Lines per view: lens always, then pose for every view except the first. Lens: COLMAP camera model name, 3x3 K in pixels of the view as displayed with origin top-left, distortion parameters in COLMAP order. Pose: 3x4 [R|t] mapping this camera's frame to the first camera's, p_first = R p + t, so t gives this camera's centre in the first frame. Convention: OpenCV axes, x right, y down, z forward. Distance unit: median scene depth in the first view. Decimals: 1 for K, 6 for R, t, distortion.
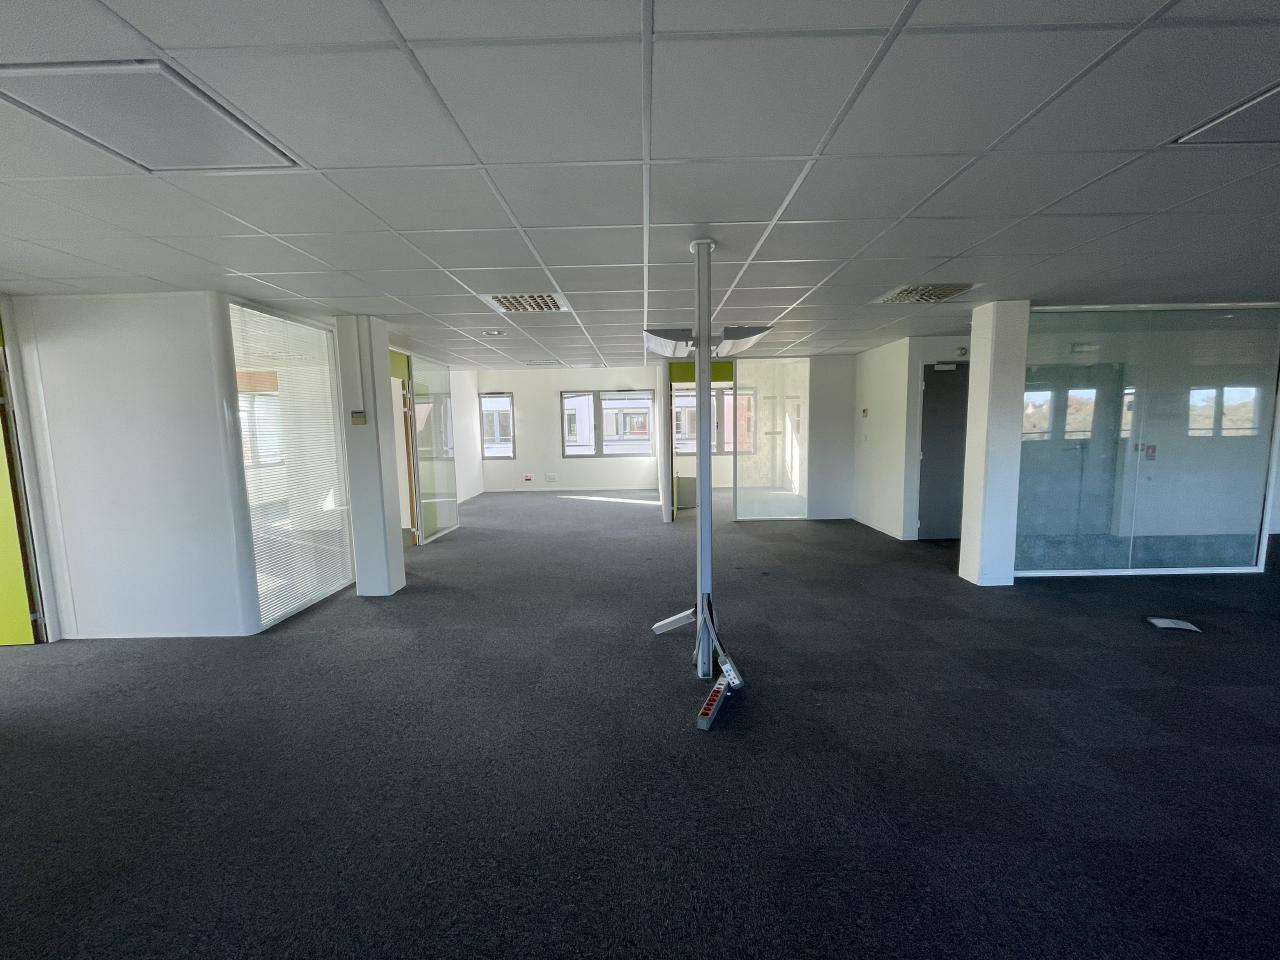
lens RADIAL K [[511.7, 0, 643.4], [0, 511.7, 478.8], [0, 0, 1]] dist [0.004485, 0.000315]
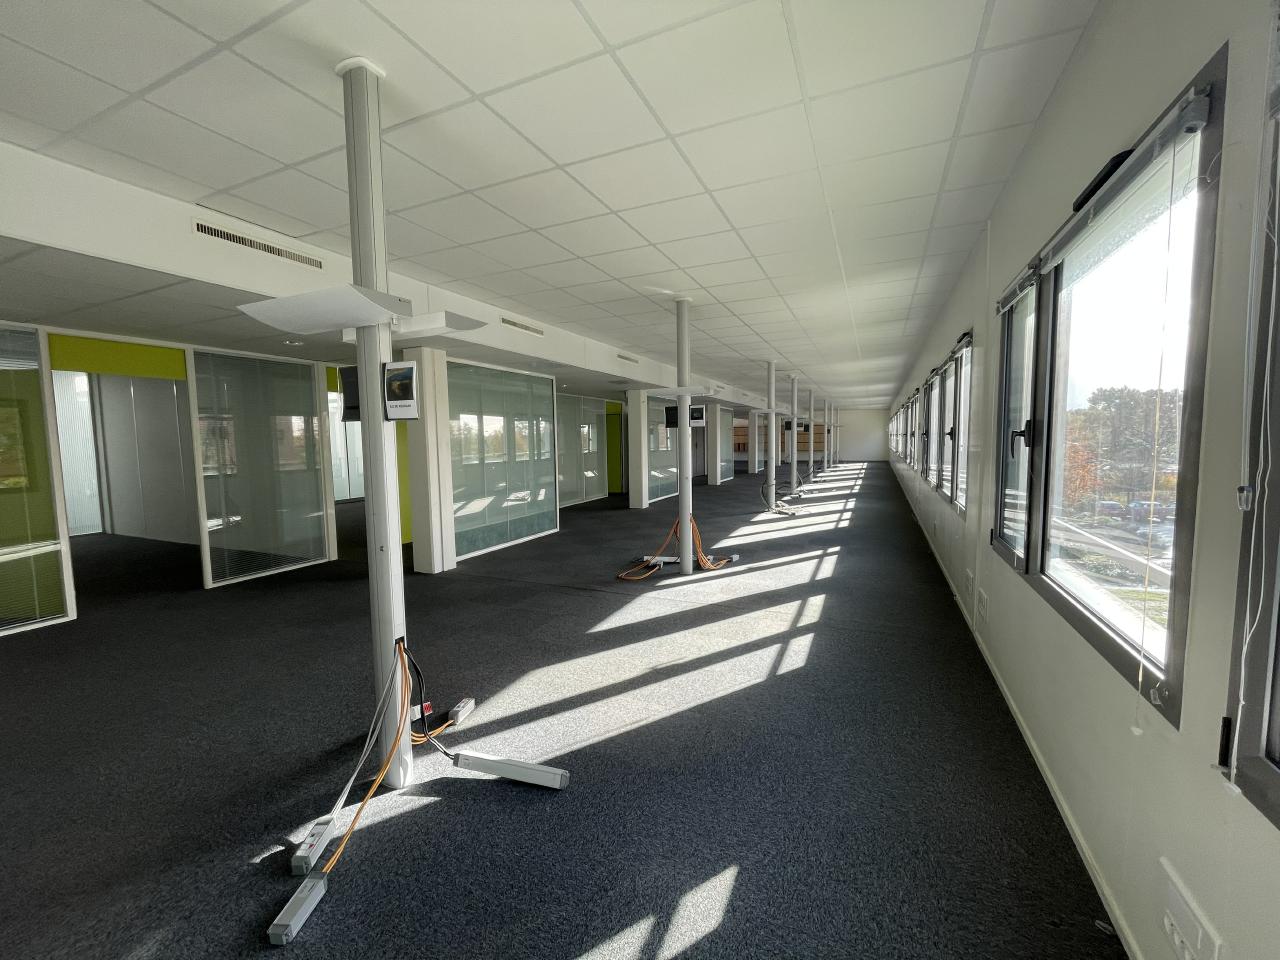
lens RADIAL K [[511.7, 0, 642.9], [0, 511.7, 479.3], [0, 0, 1]] dist [0.004485, 0.000315]
pose [[0.415506, -0.060580, 0.907571, -0.244503], [0.104787, 0.994325, 0.018397, 0.014143], [-0.903535, 0.087457, 0.419495, 0.044123]]
